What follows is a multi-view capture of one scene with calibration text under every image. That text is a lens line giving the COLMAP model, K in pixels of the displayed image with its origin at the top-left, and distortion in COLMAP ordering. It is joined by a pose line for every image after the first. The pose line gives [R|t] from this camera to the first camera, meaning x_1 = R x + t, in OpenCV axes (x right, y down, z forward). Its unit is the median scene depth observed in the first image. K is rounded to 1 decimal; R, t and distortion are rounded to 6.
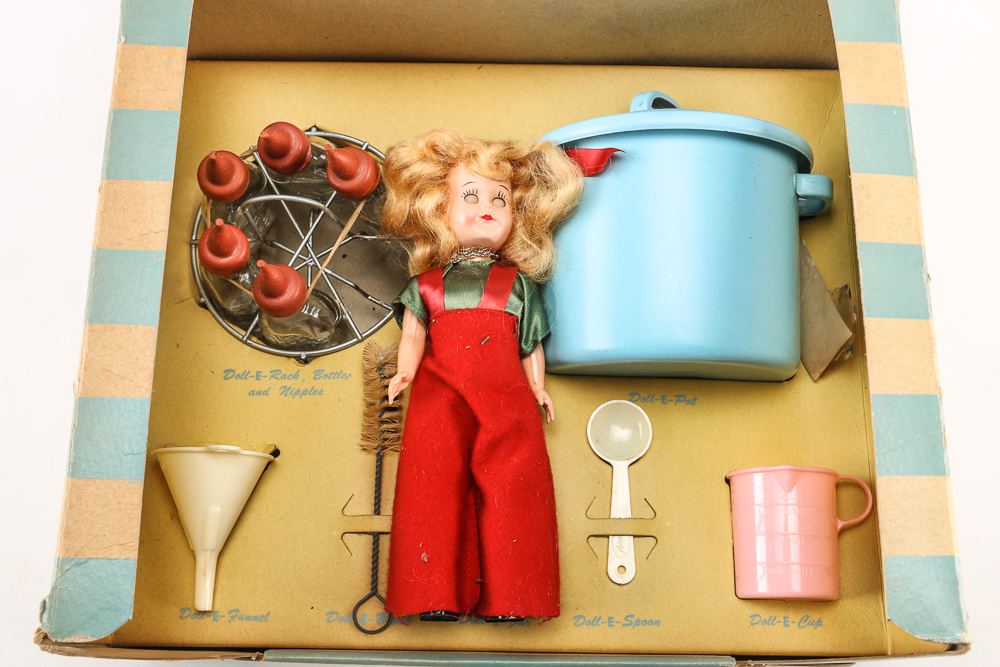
lens RADIAL K [[1231.8, 0, 500.0], [0, 1231.8, 333.5], [0, 0, 1]] dist [-0.009019, 0.010151]
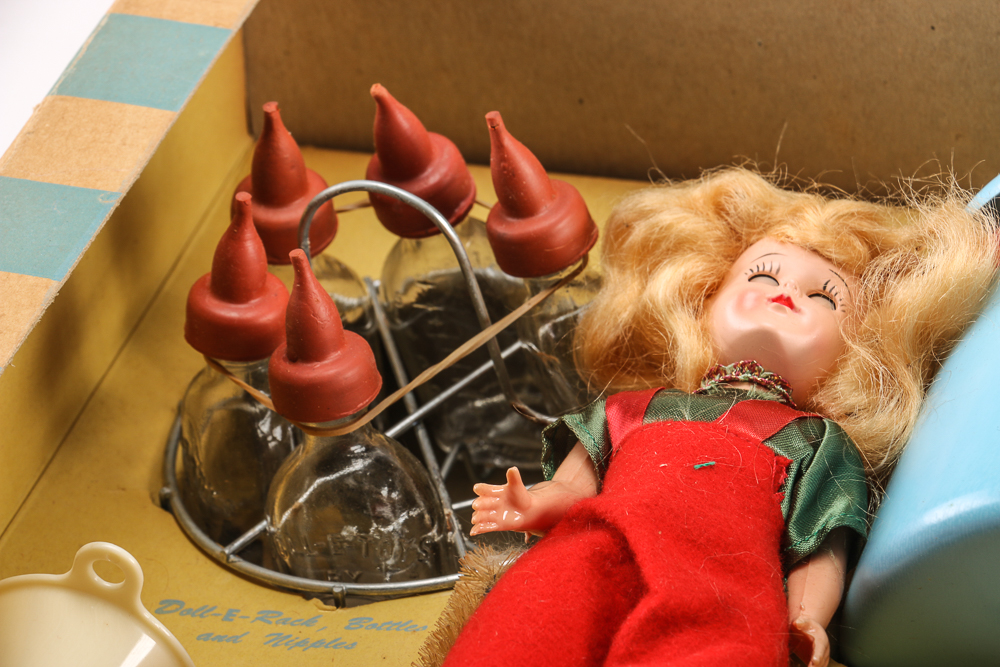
lens RADIAL K [[6203.2, 0, 500.0], [0, 6203.2, 333.5], [0, 0, 1]] dist [1.657446, -2.291717]
pose [[0.946269, 0.094467, -0.309274, 0.587337], [-0.267993, 0.764327, -0.586501, 1.260404], [0.180981, 0.637871, 0.748576, -0.740920]]
